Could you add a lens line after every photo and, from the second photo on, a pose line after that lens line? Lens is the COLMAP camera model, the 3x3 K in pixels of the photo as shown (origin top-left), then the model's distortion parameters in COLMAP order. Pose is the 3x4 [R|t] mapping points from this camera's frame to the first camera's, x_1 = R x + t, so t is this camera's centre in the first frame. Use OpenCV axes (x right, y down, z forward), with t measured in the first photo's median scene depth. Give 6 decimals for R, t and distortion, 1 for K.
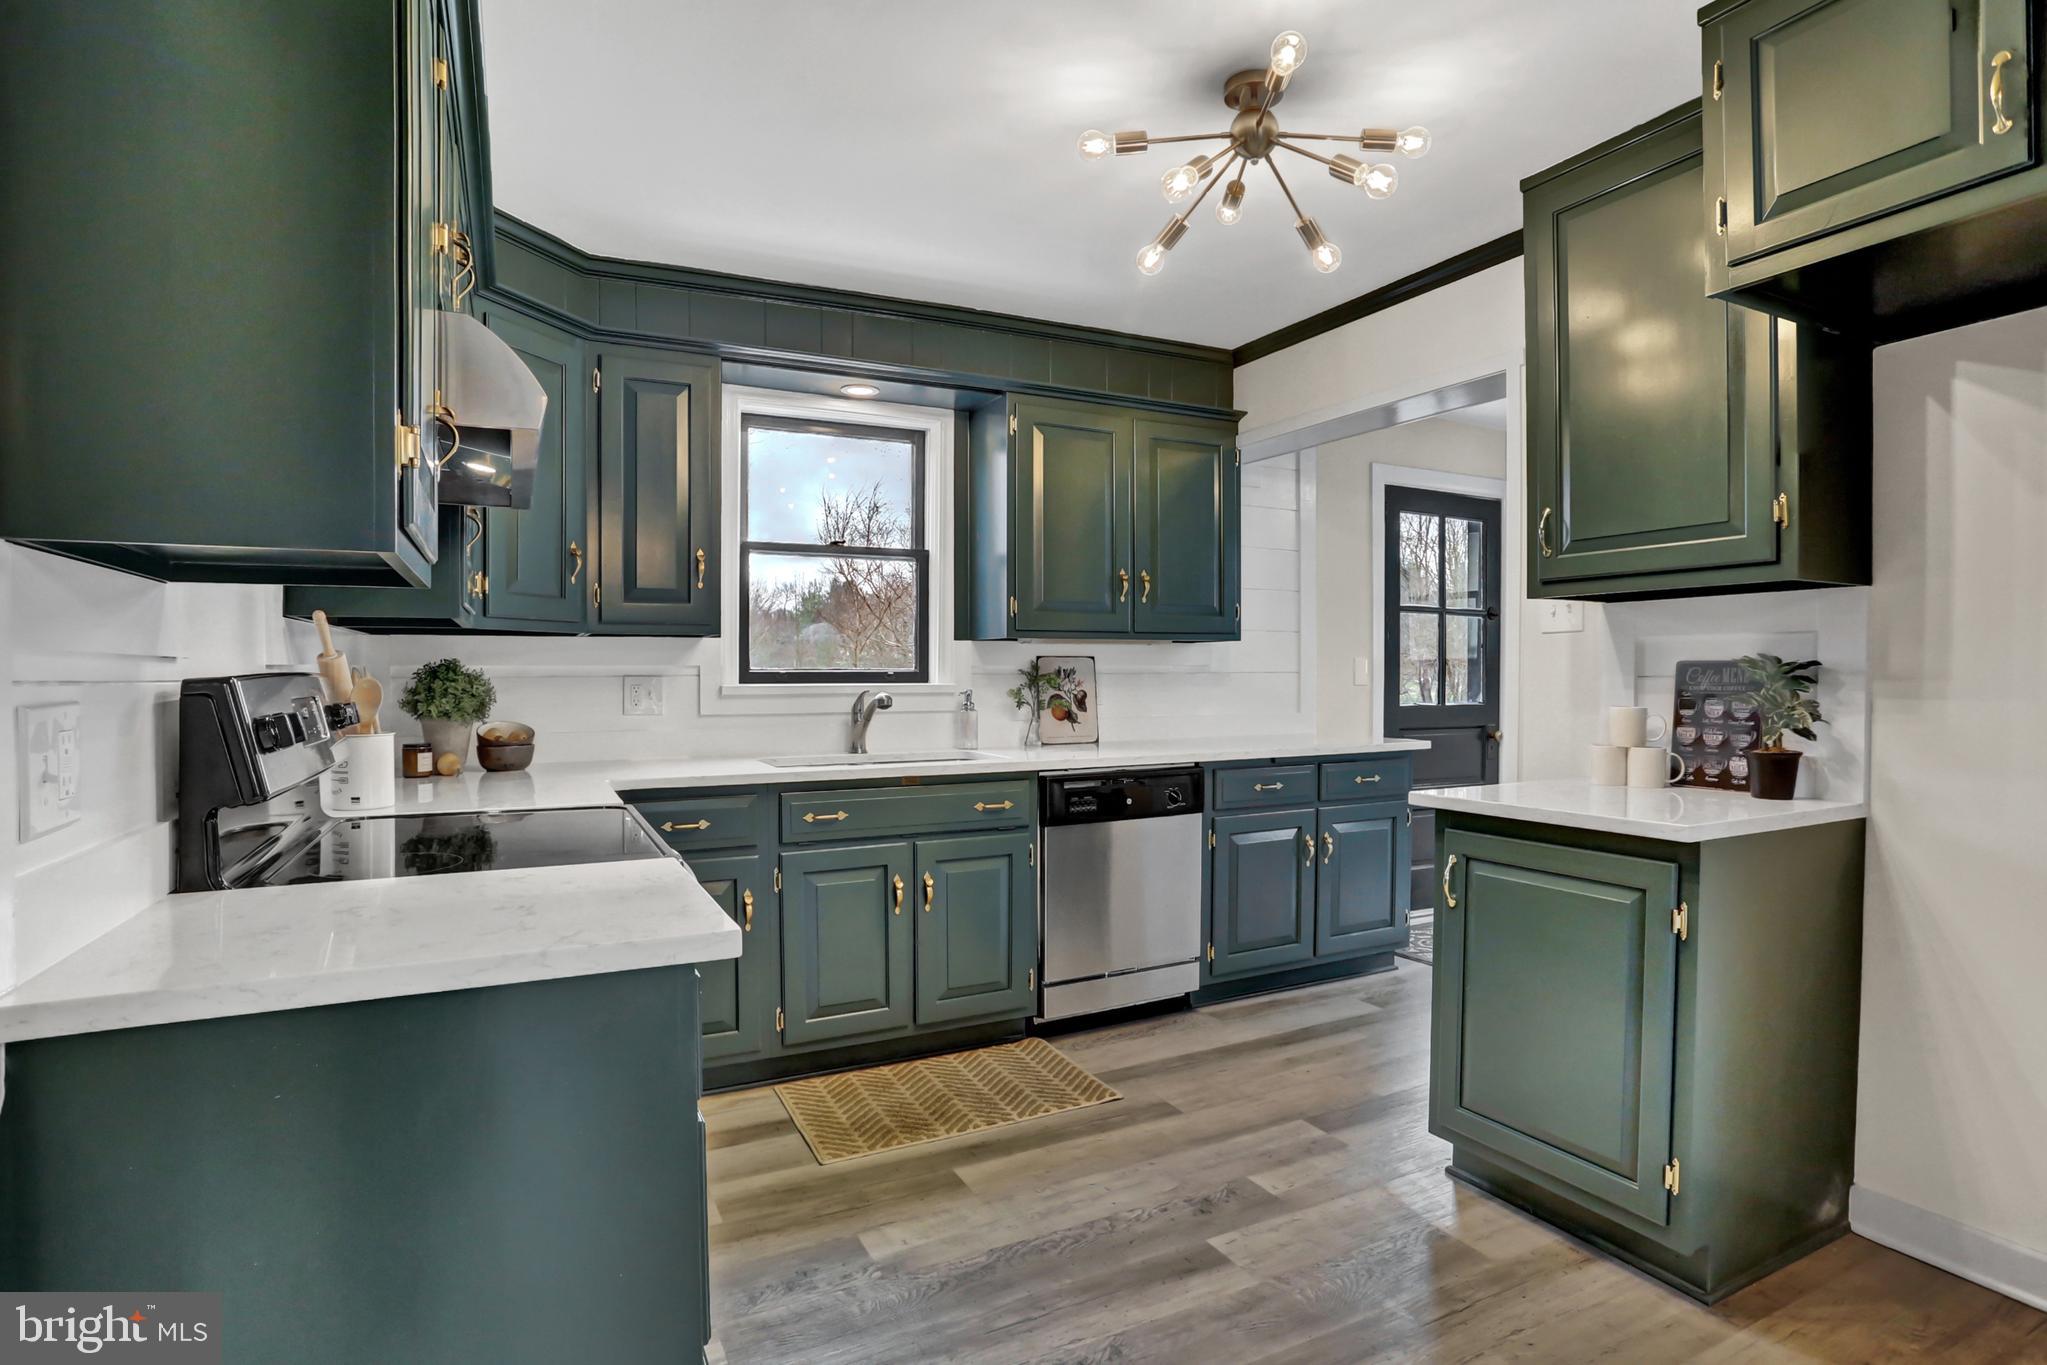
lens RADIAL K [[1064.4, 0, 1041.7], [0, 1064.4, 658.6], [0, 0, 1]] dist [-0.064567, 0.030182]
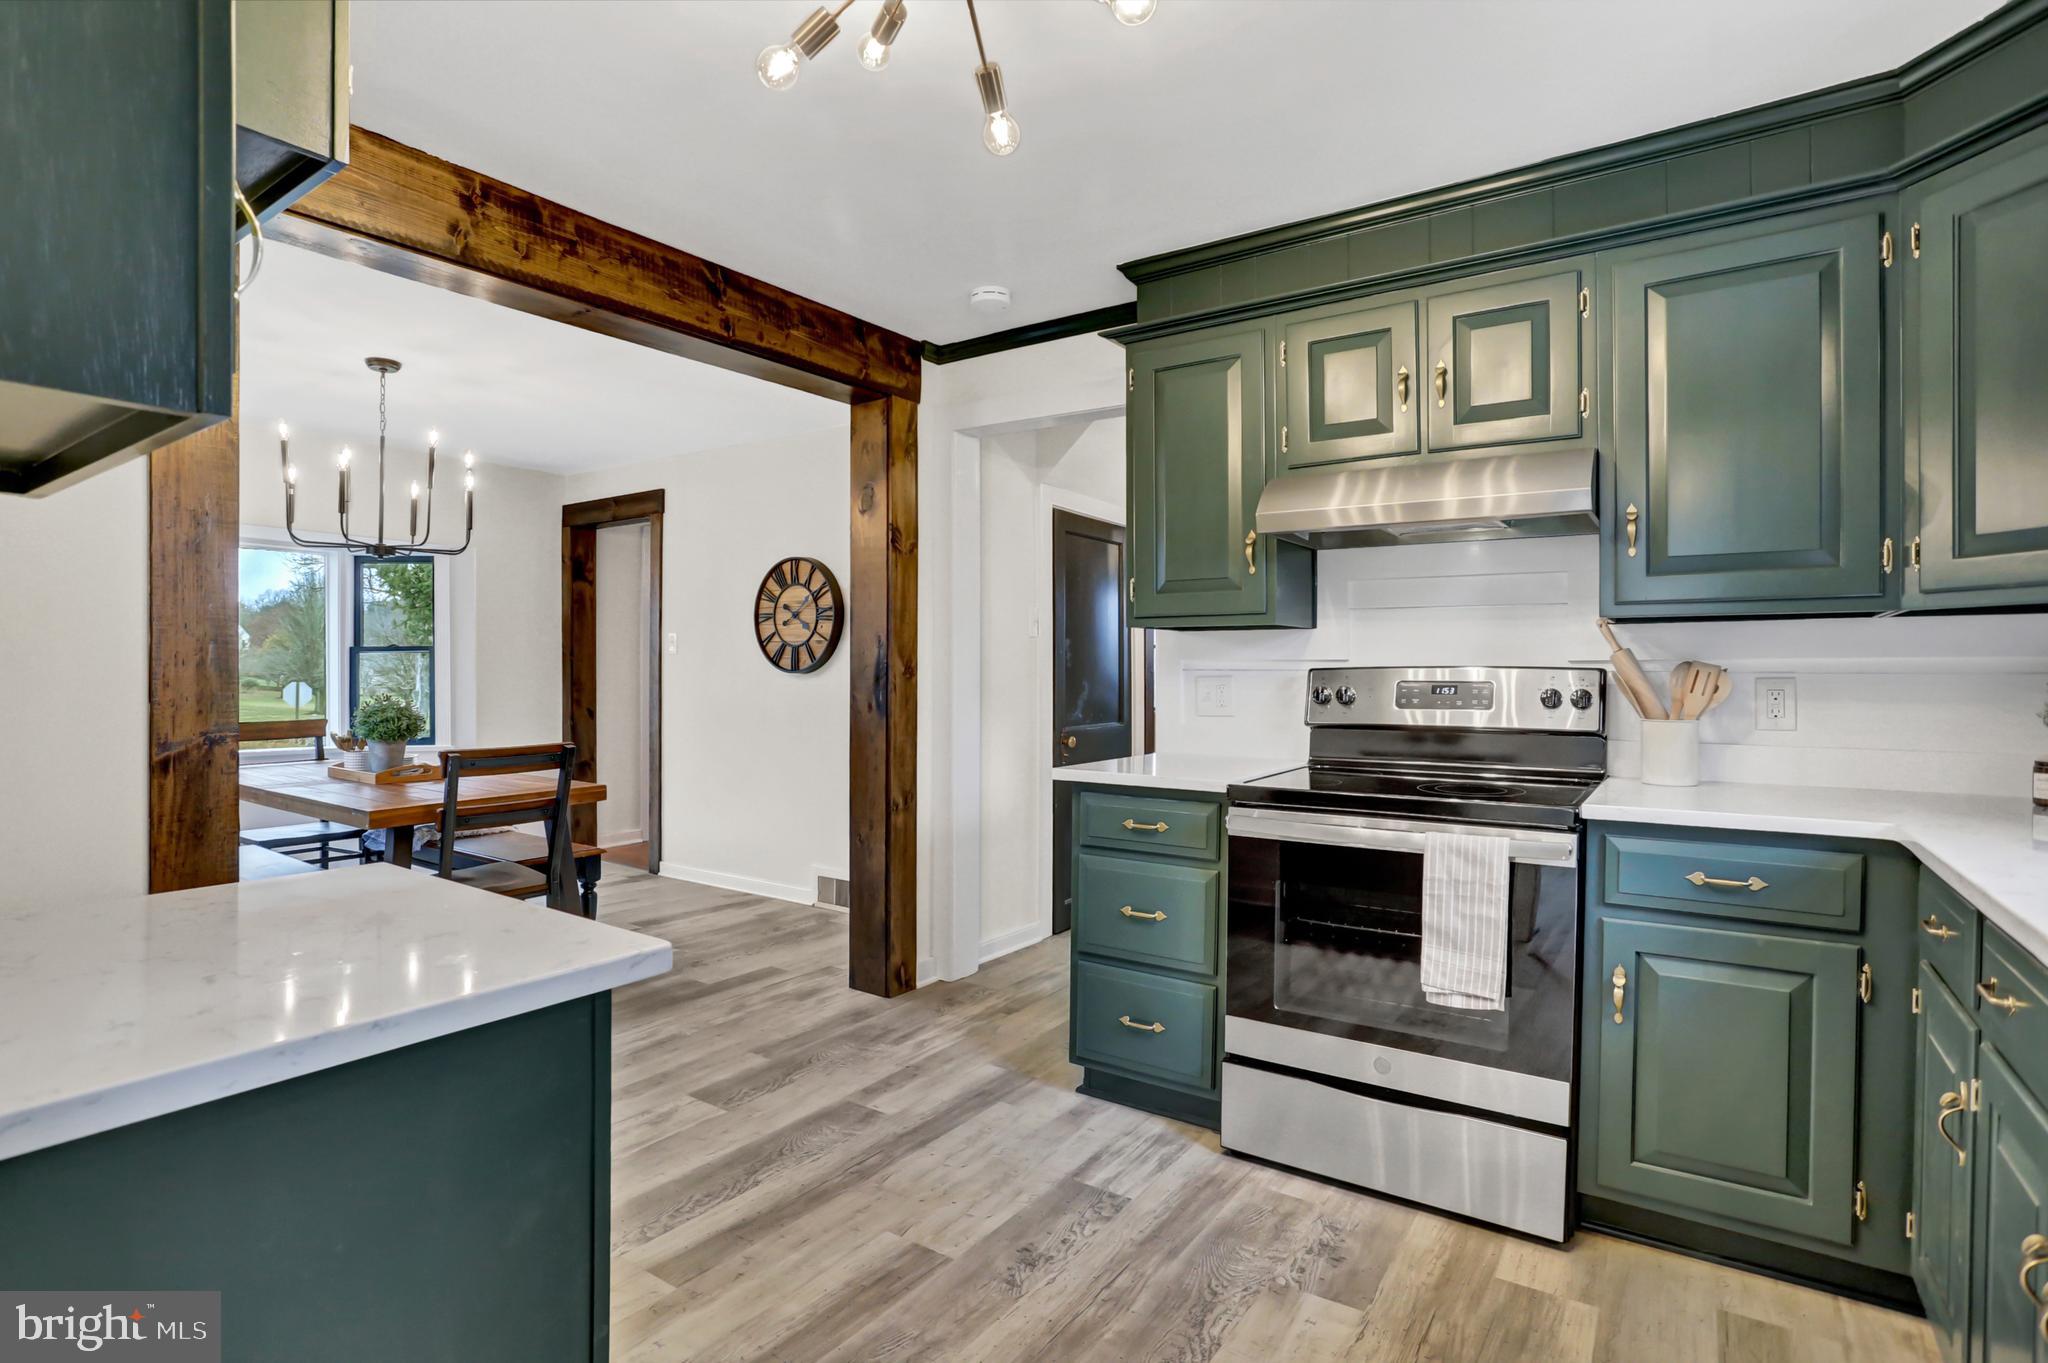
lens RADIAL K [[1016.6, 0, 1014.4], [0, 1016.6, 693.8], [0, 0, 1]] dist [-0.074639, 0.029797]
pose [[-0.896305, -0.002124, -0.443432, 0.286219], [-0.001857, 0.999998, -0.001037, 0.029166], [0.443433, -0.000106, -0.896307, 1.039580]]
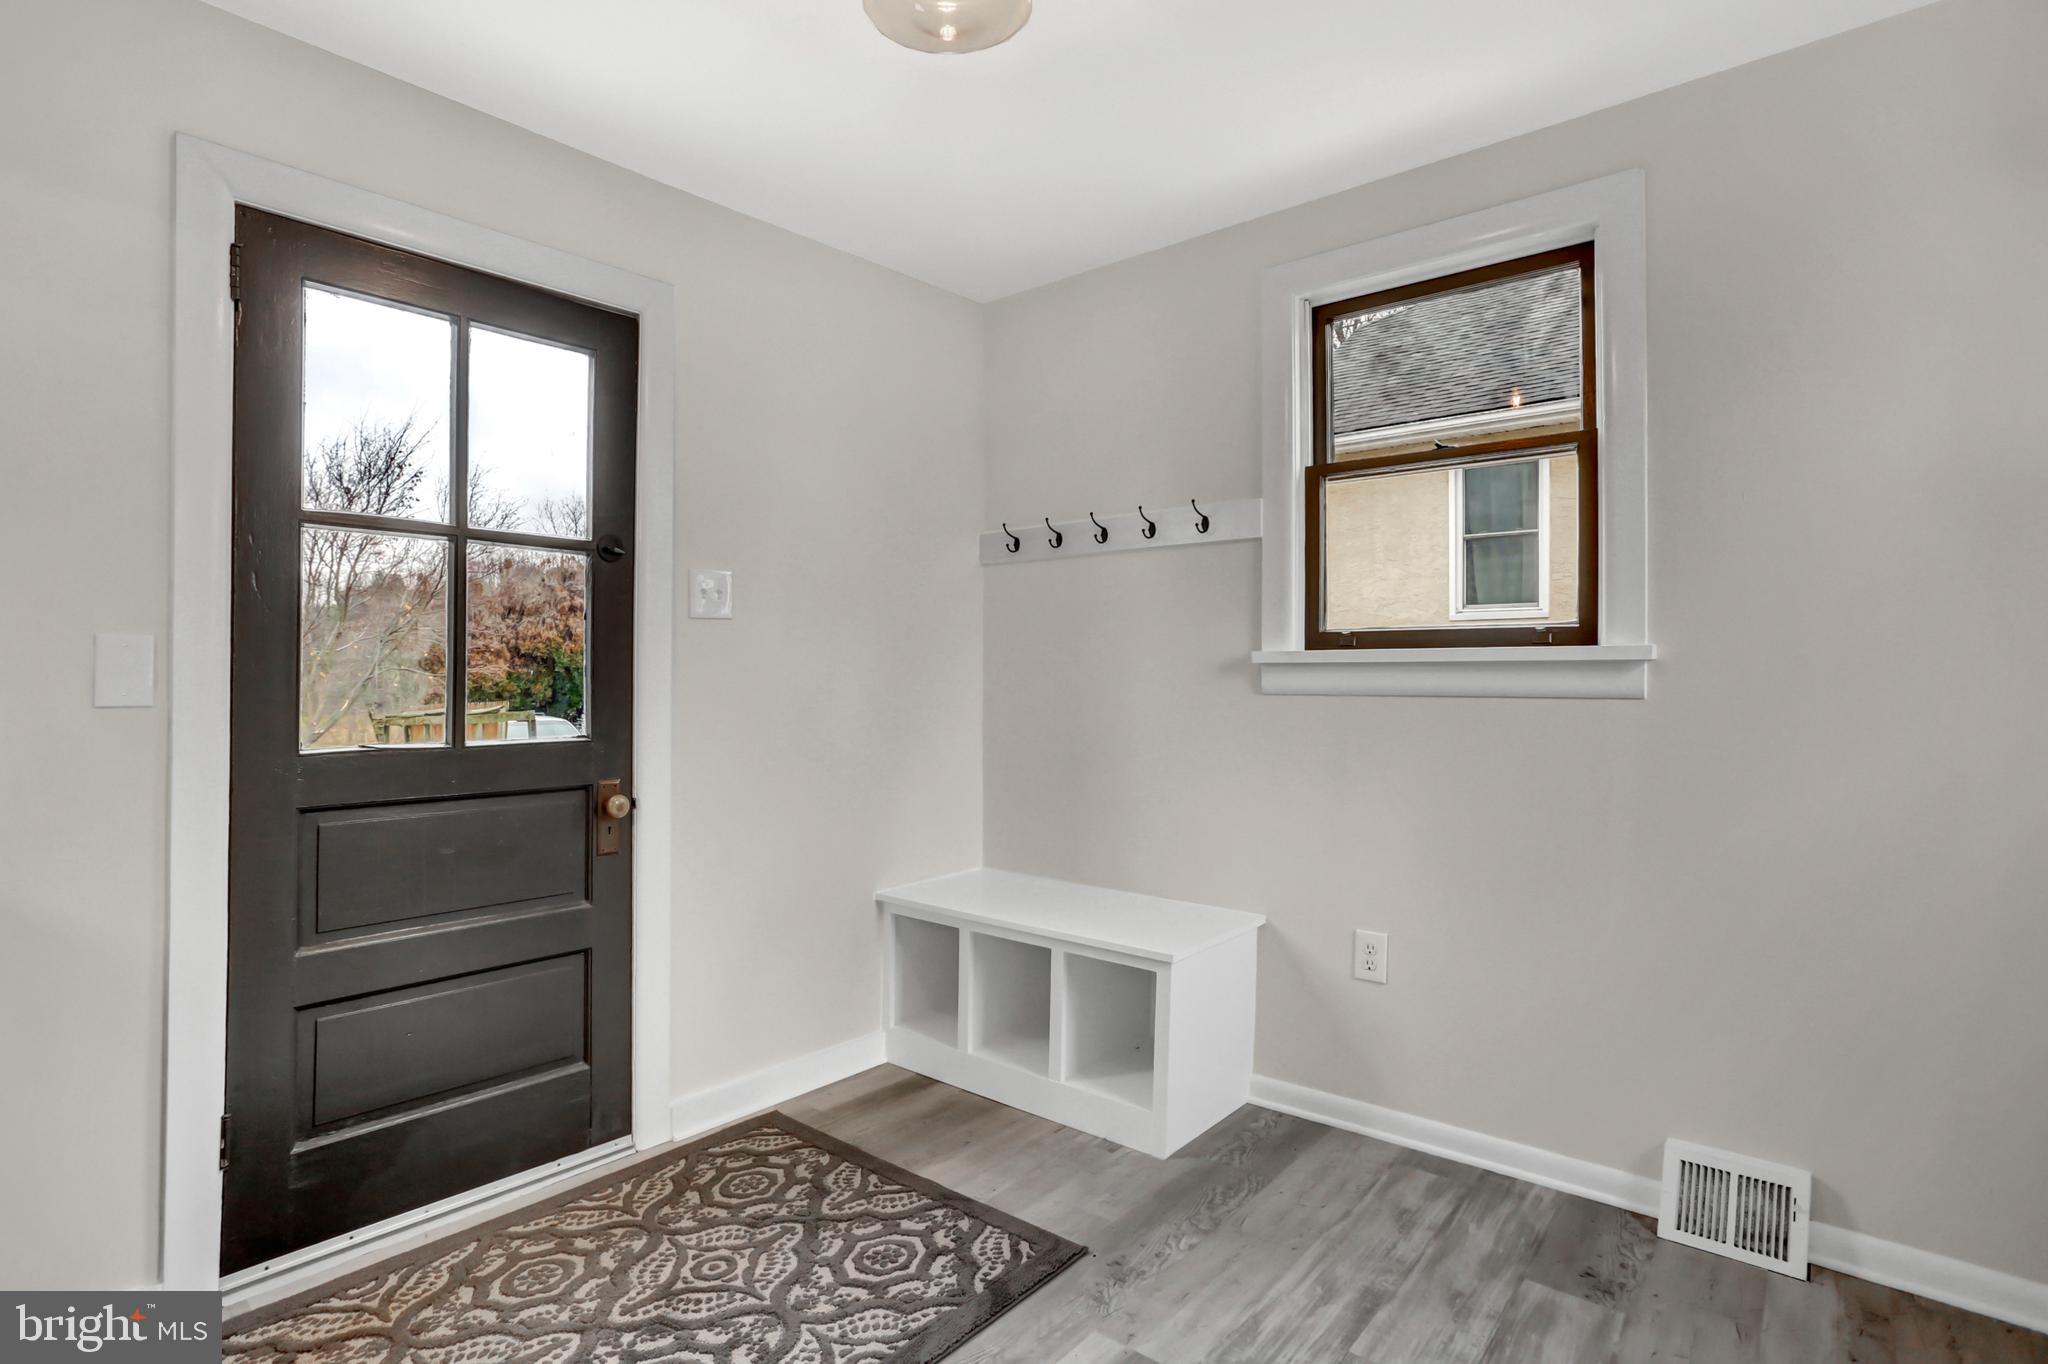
lens RADIAL K [[1016.6, 0, 1014.4], [0, 1016.6, 694.3], [0, 0, 1]] dist [-0.074639, 0.029797]
pose [[0.934647, -0.006976, 0.355508, 0.681849], [-0.004694, 0.999478, 0.031952, 0.011165], [-0.355545, -0.031533, 0.934127, 0.799111]]
